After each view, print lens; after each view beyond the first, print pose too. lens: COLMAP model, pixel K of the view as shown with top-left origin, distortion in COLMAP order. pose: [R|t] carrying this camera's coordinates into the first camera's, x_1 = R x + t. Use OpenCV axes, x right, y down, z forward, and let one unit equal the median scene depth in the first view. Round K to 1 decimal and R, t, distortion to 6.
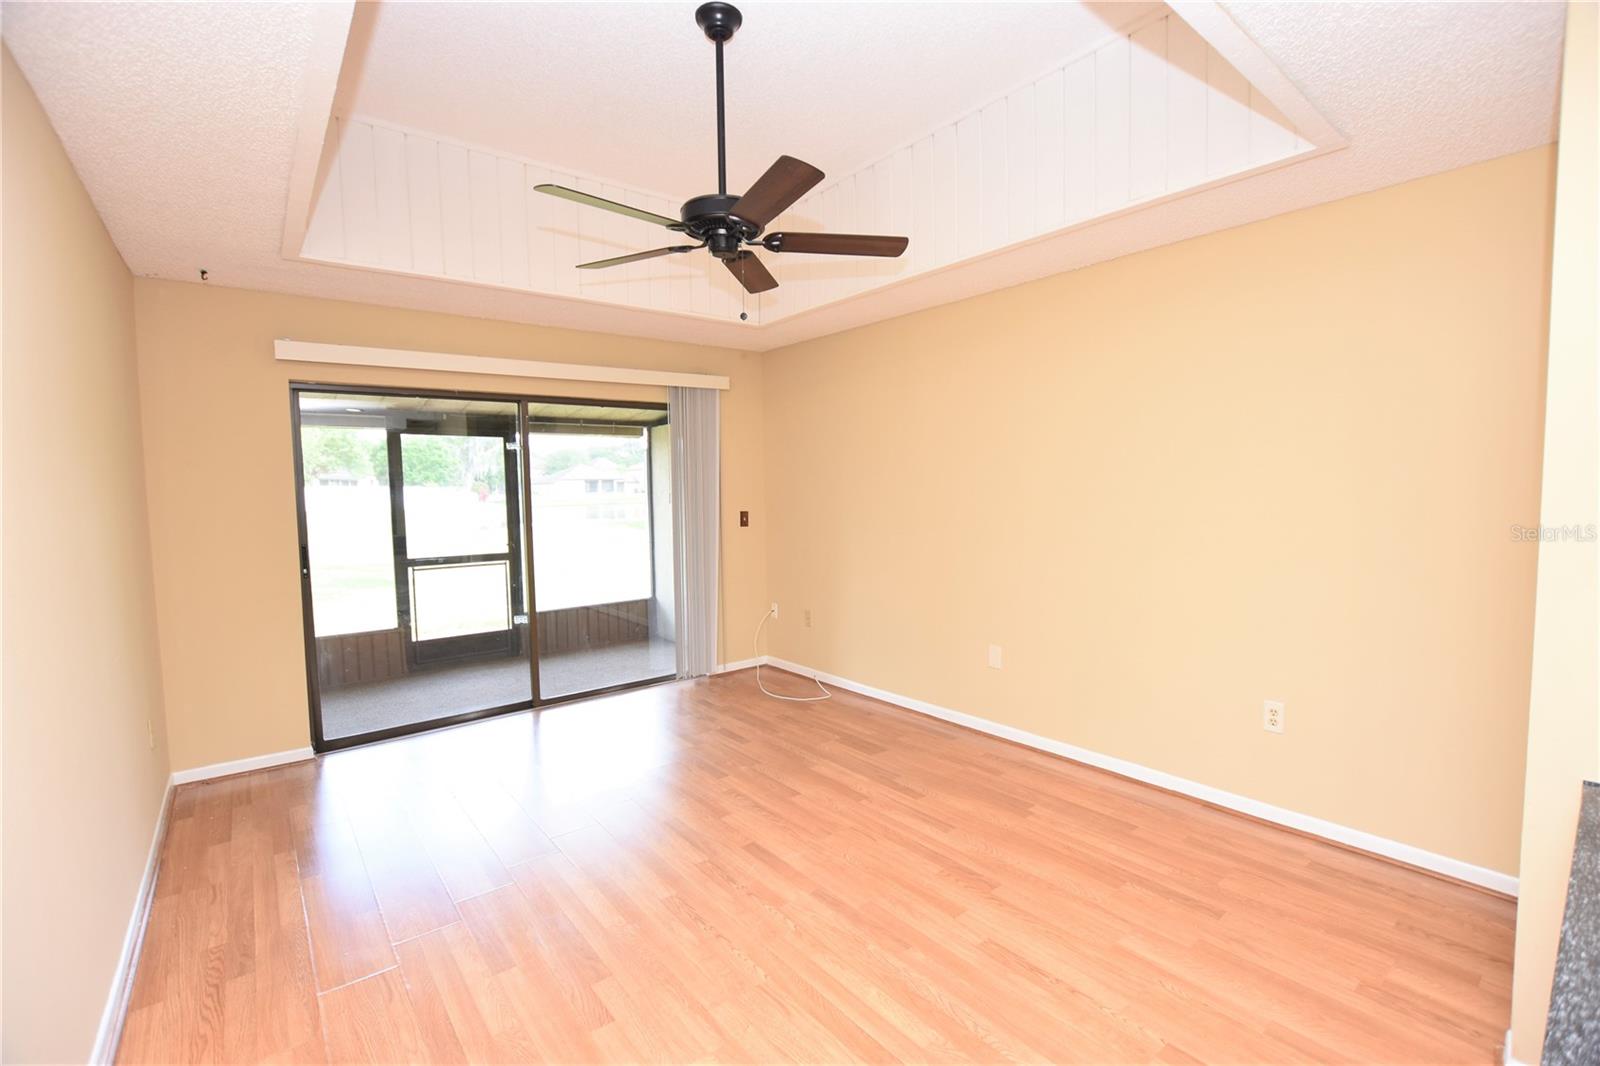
lens RADIAL K [[699.8, 0, 796.0], [0, 699.8, 529.1], [0, 0, 1]] dist [-0.029614, 0.003997]
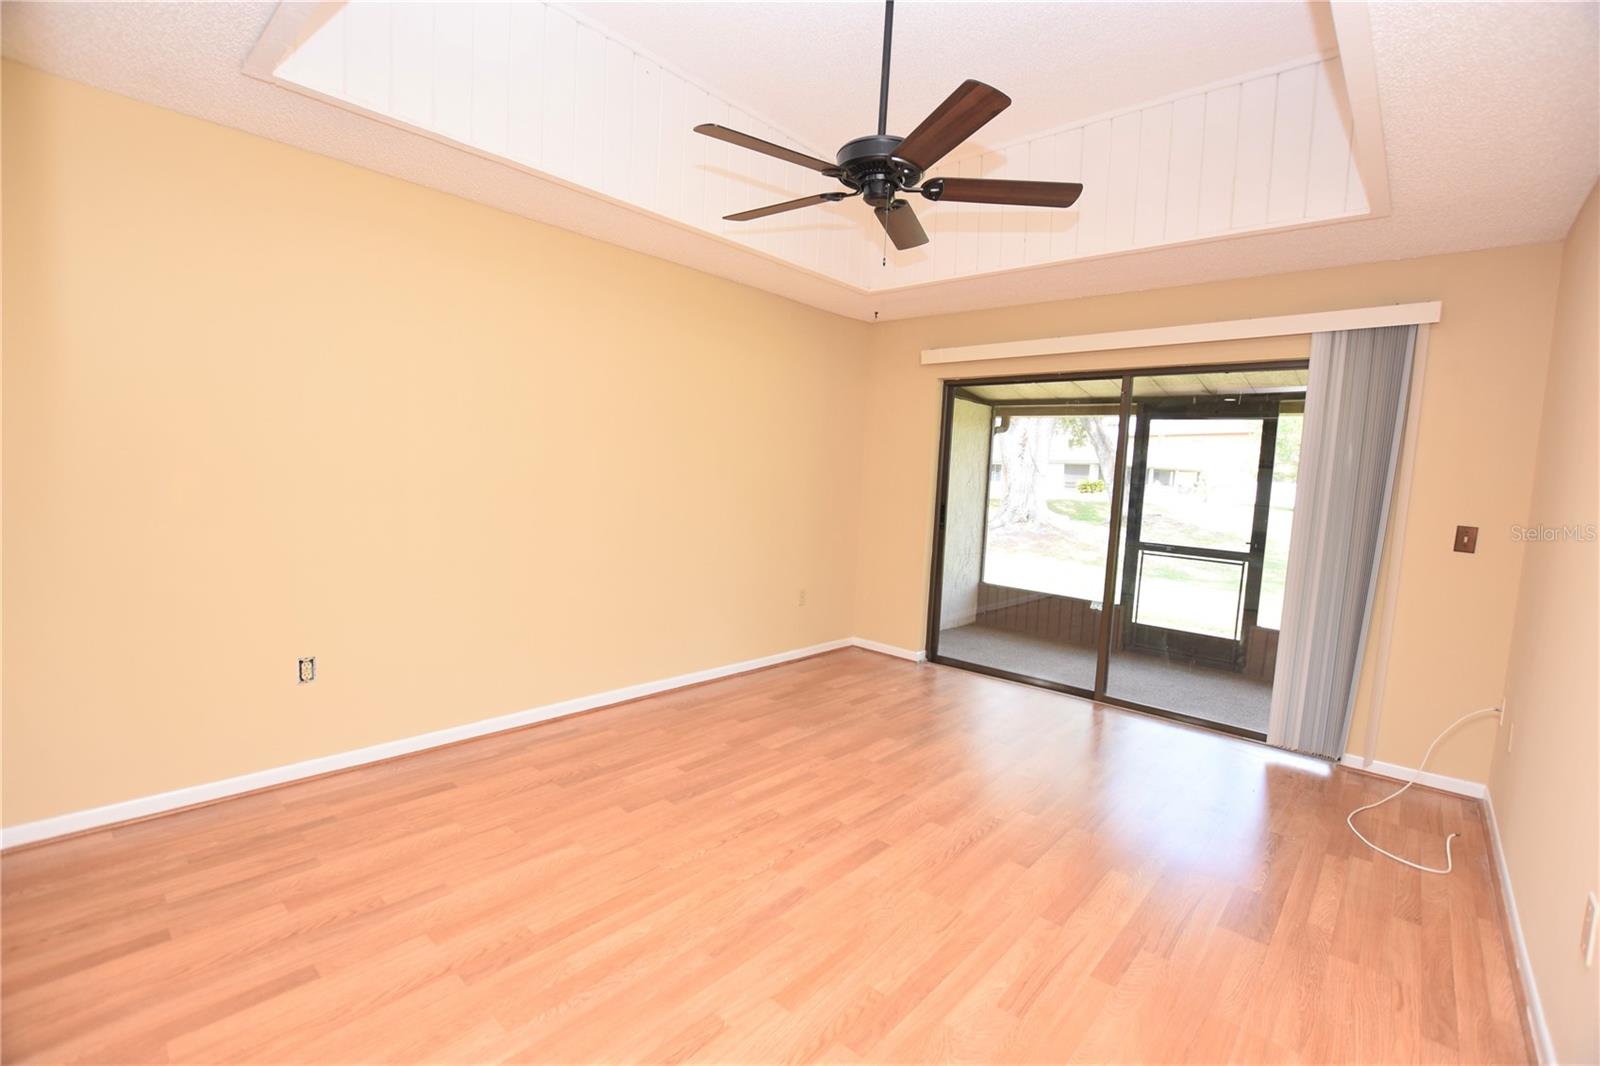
lens RADIAL K [[699.8, 0, 808.6], [0, 699.8, 533.9], [0, 0, 1]] dist [-0.029614, 0.003997]
pose [[0.172895, 0.112748, -0.978466, 0.605636], [-0.110686, 0.989358, 0.094445, -0.019360], [0.978701, 0.091974, 0.183534, 0.552049]]
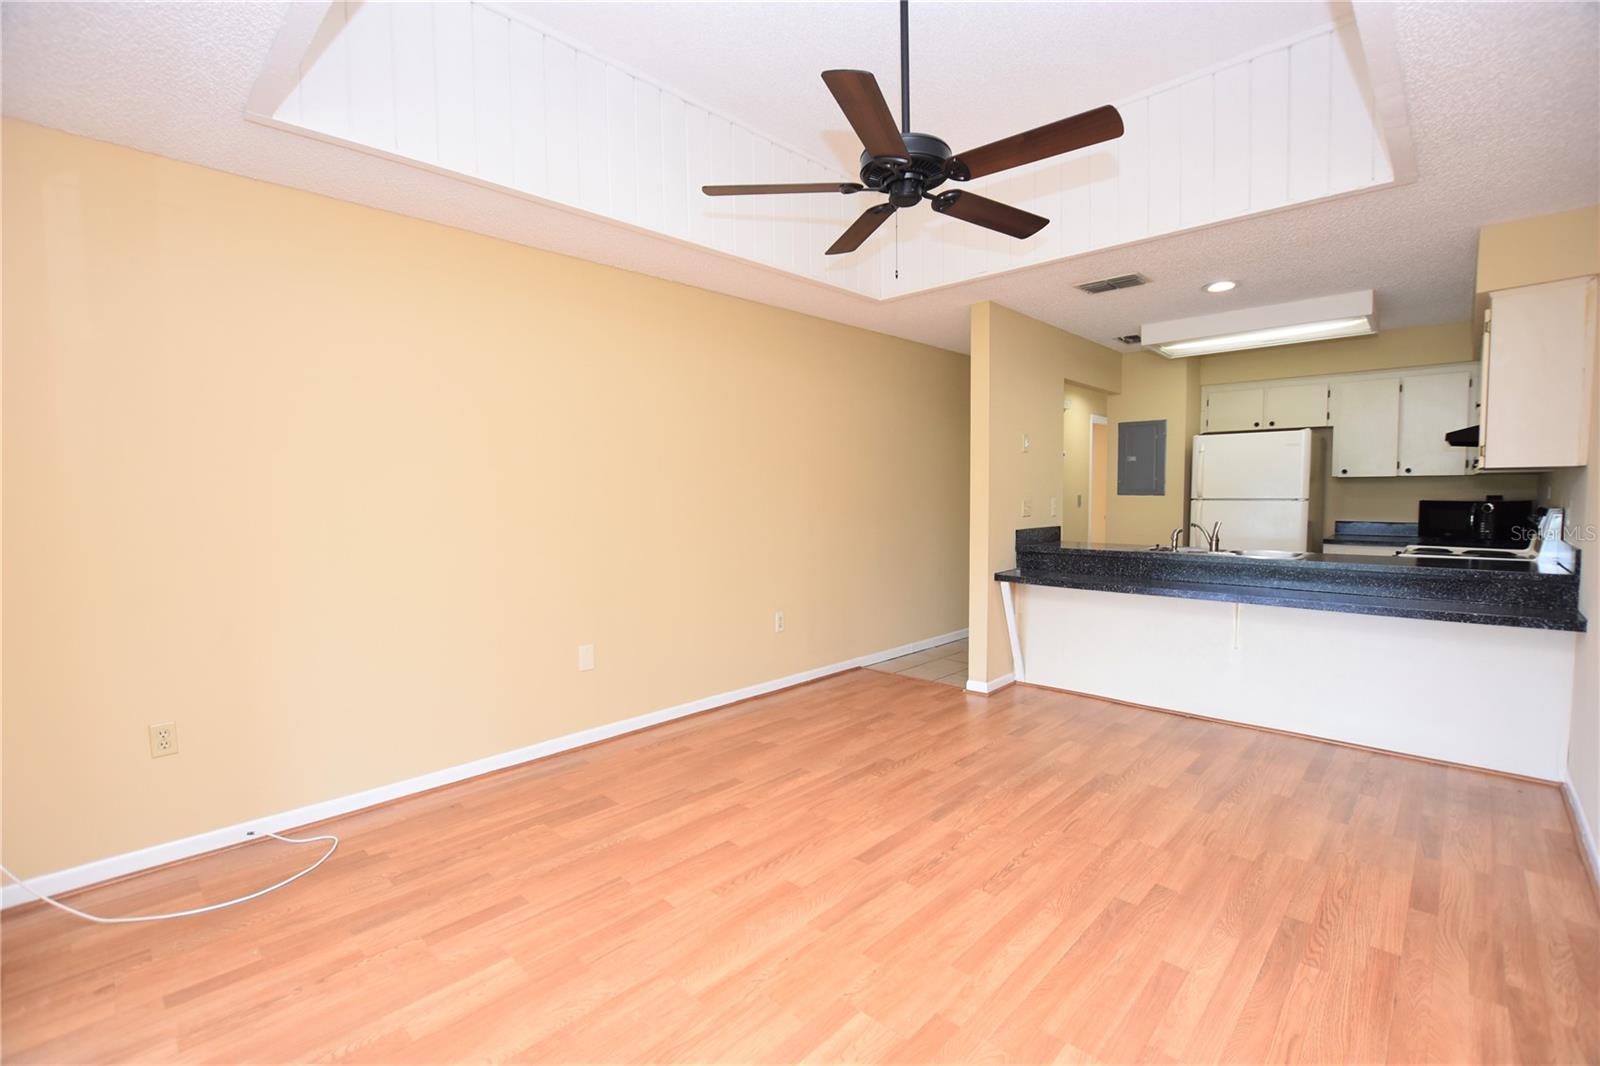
lens RADIAL K [[699.8, 0, 803.0], [0, 699.8, 540.3], [0, 0, 1]] dist [-0.029614, 0.003997]
pose [[-0.131152, -0.051950, 0.990000, -0.721102], [0.067943, 0.995807, 0.061256, -0.008177], [-0.989031, 0.075297, -0.127073, 0.913589]]
